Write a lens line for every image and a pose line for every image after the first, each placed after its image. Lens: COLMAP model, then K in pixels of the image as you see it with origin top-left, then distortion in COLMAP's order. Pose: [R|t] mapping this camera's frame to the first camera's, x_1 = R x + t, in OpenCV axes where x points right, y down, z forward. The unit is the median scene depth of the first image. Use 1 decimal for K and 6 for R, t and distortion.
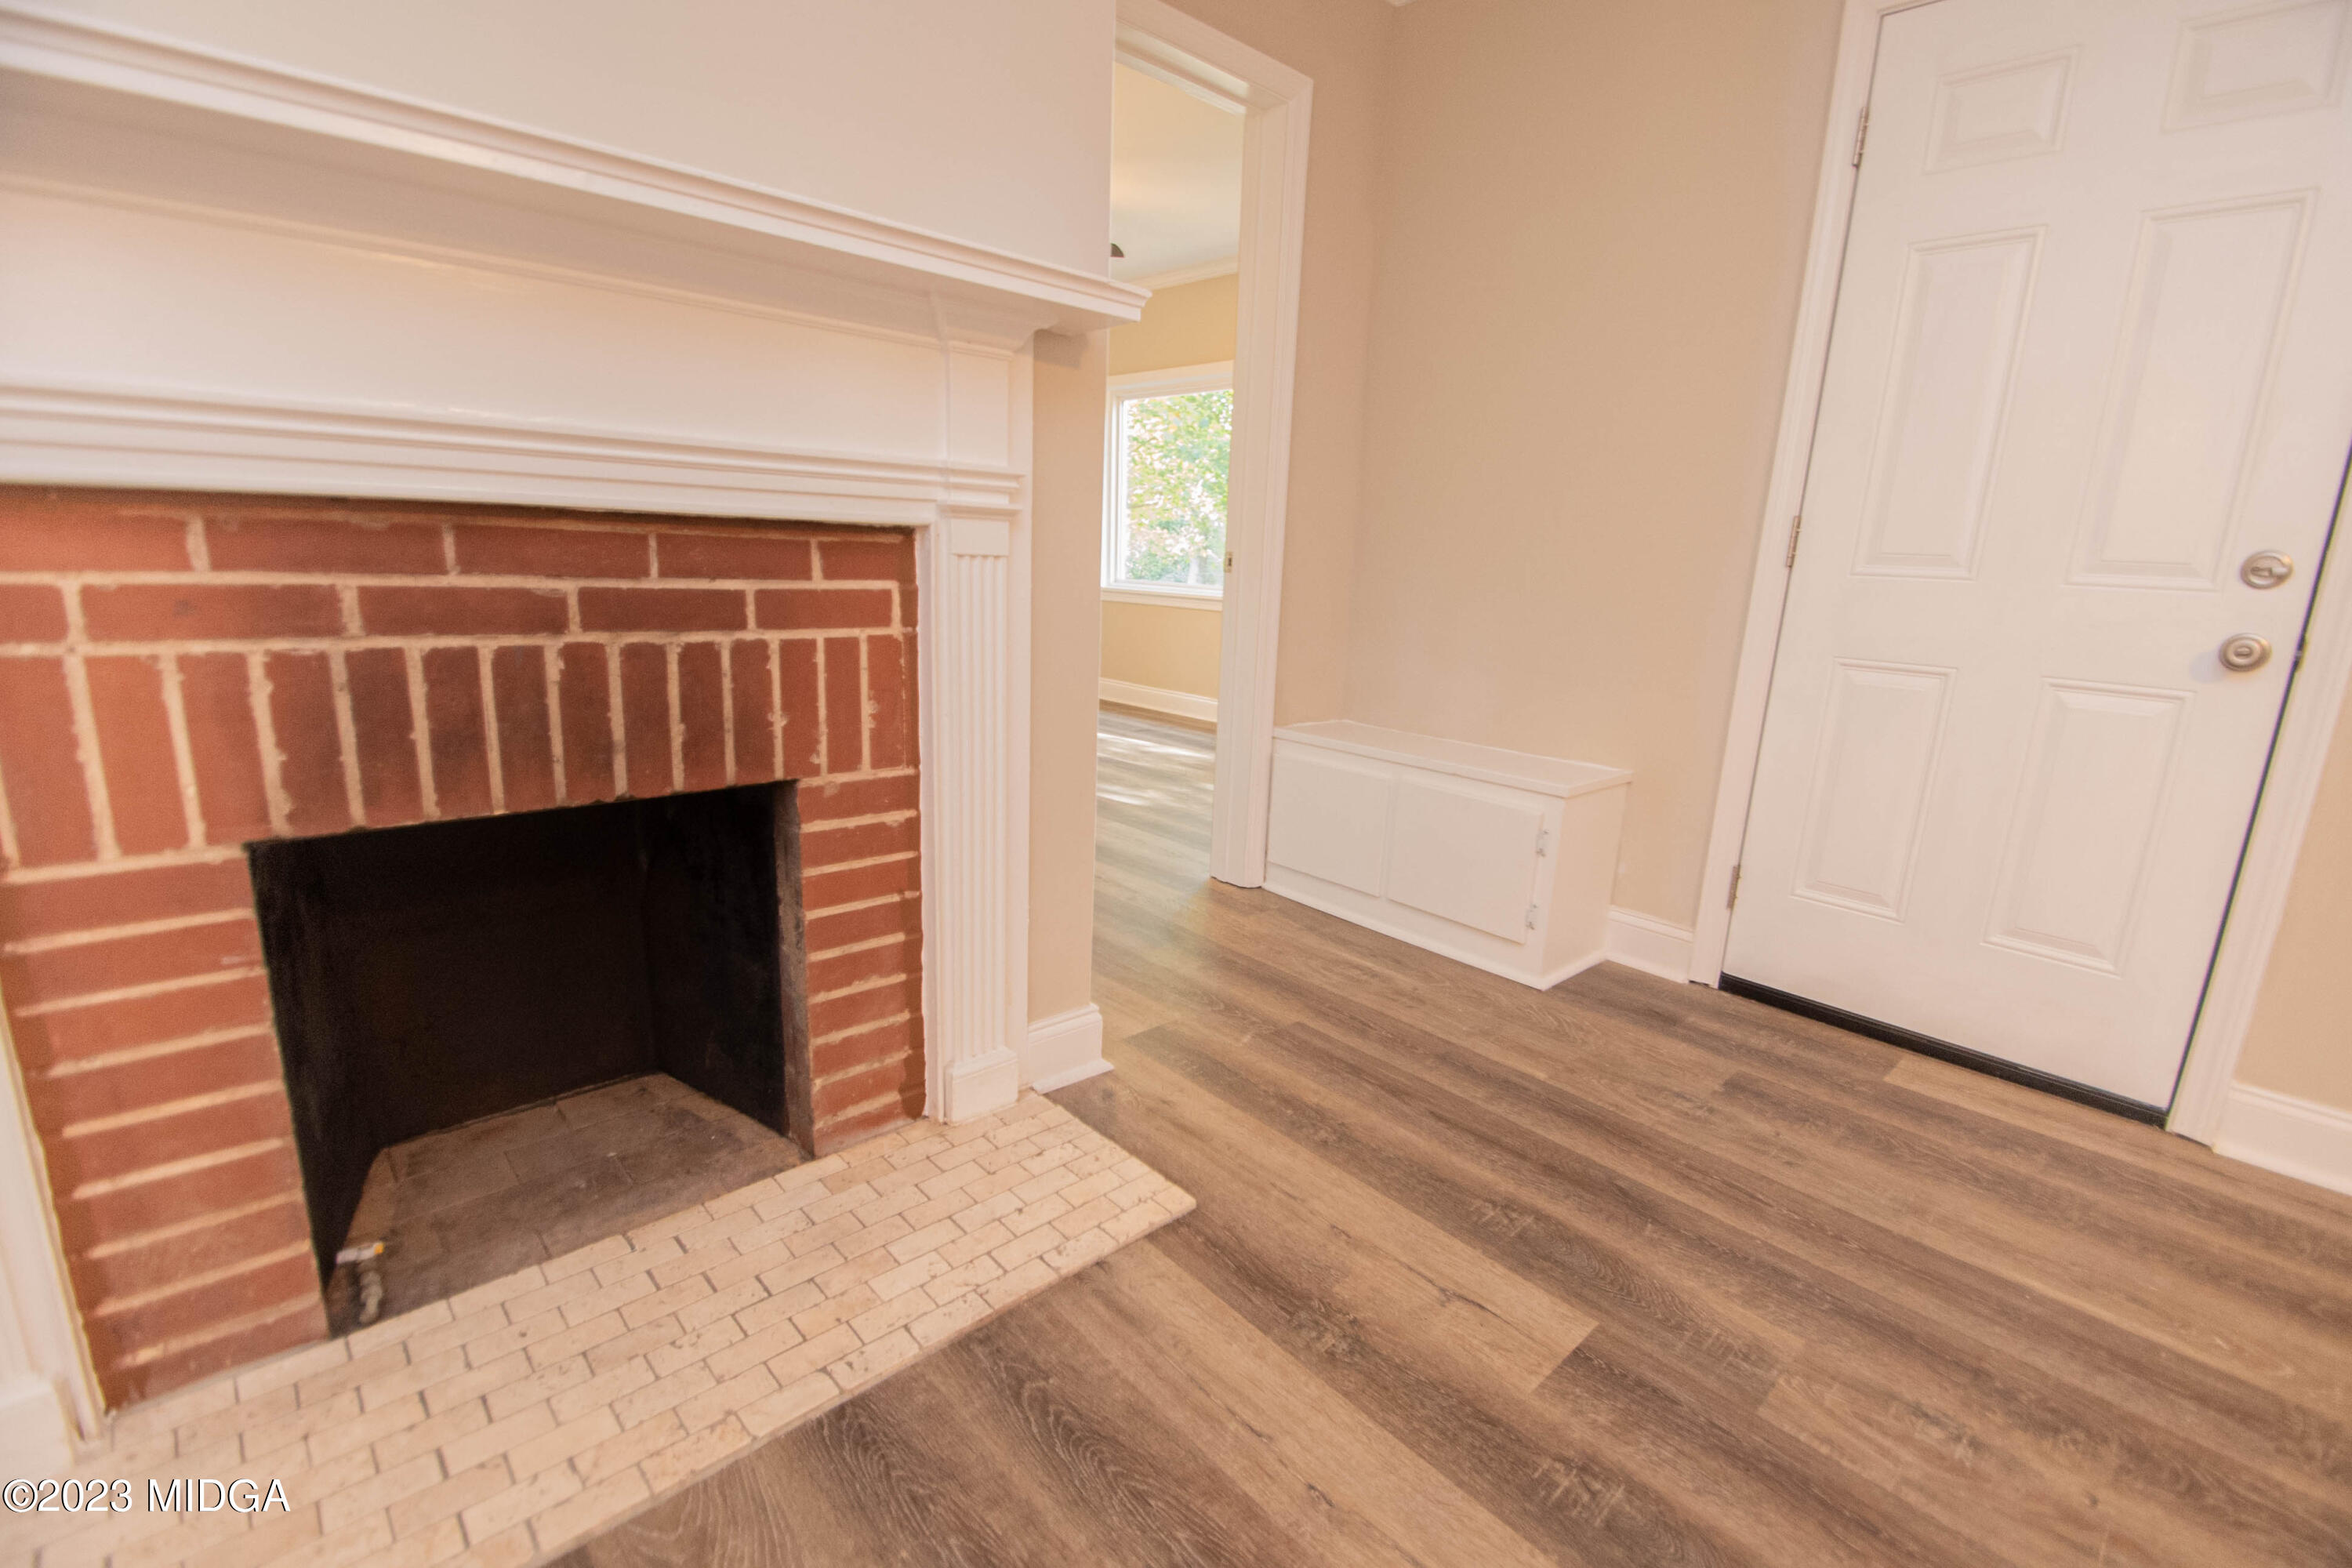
lens RADIAL K [[1050.1, 0, 1175.0], [0, 1050.1, 791.1], [0, 0, 1]] dist [0.004635, -0.008546]
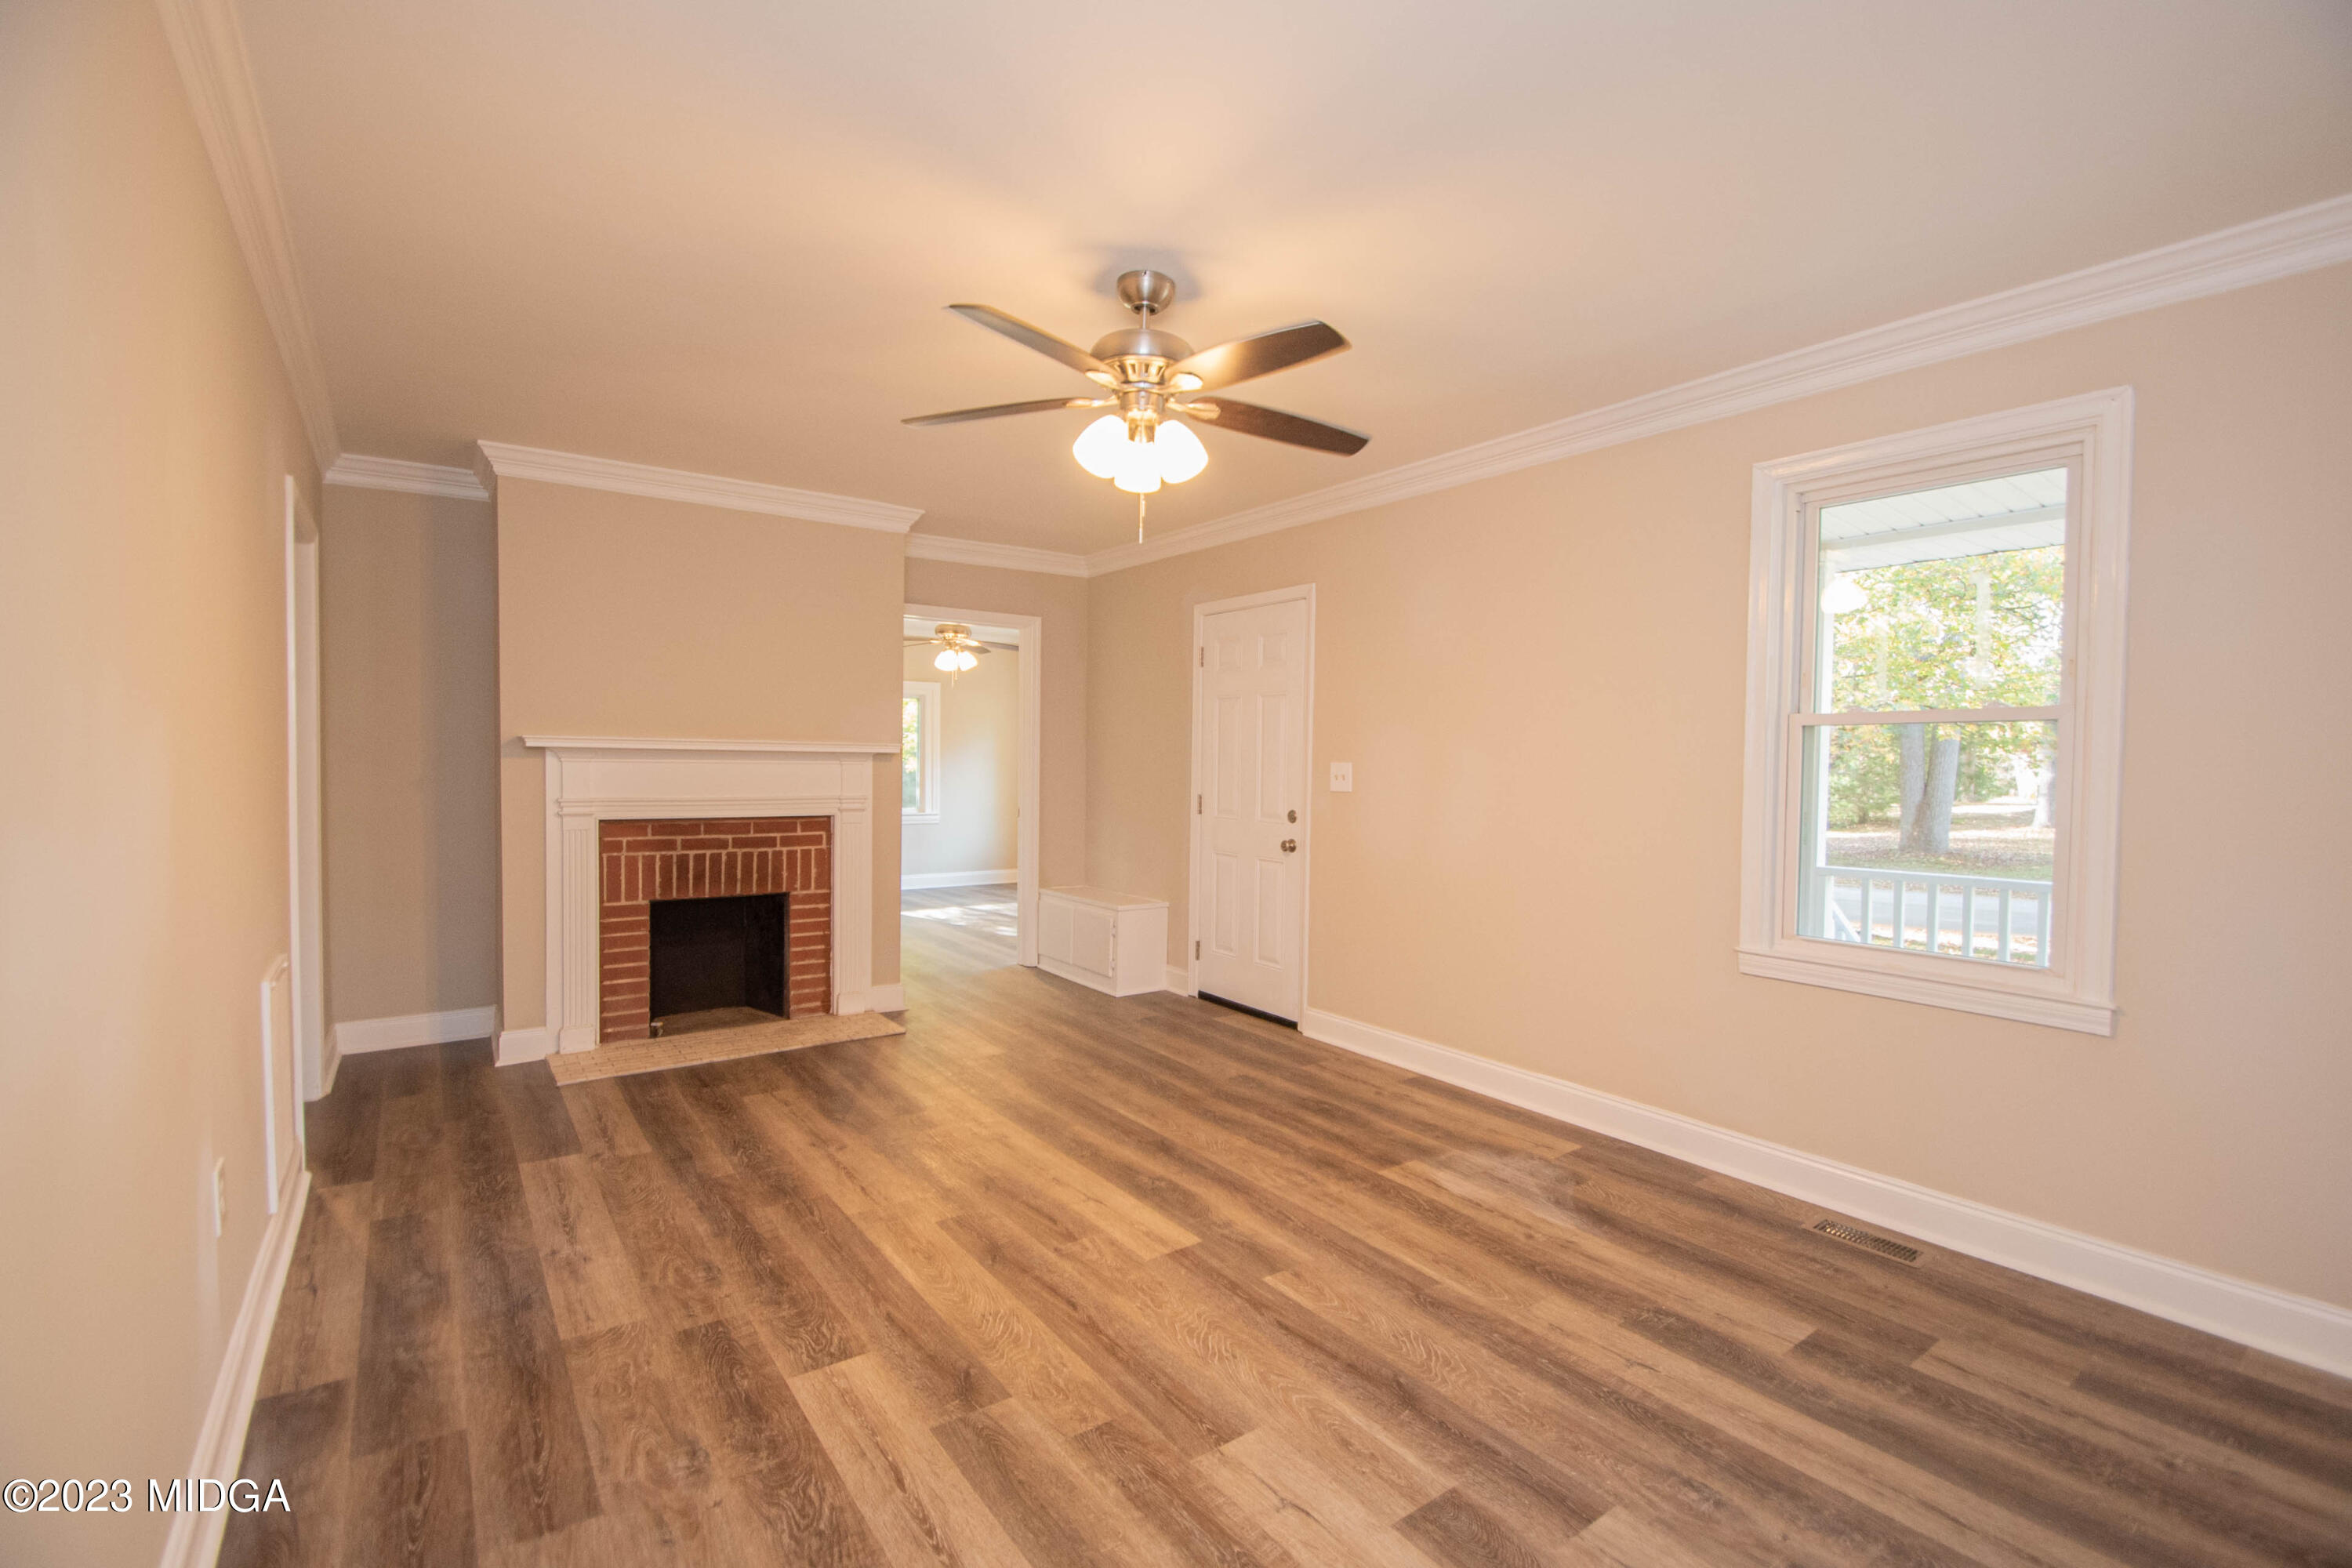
lens RADIAL K [[1050.1, 0, 1184.2], [0, 1050.1, 783.1], [0, 0, 1]] dist [0.004635, -0.008546]
pose [[0.992635, -0.026036, -0.118311, 1.328645], [0.000854, 0.978112, -0.208077, 0.358105], [0.121138, 0.206444, 0.970931, -2.226759]]
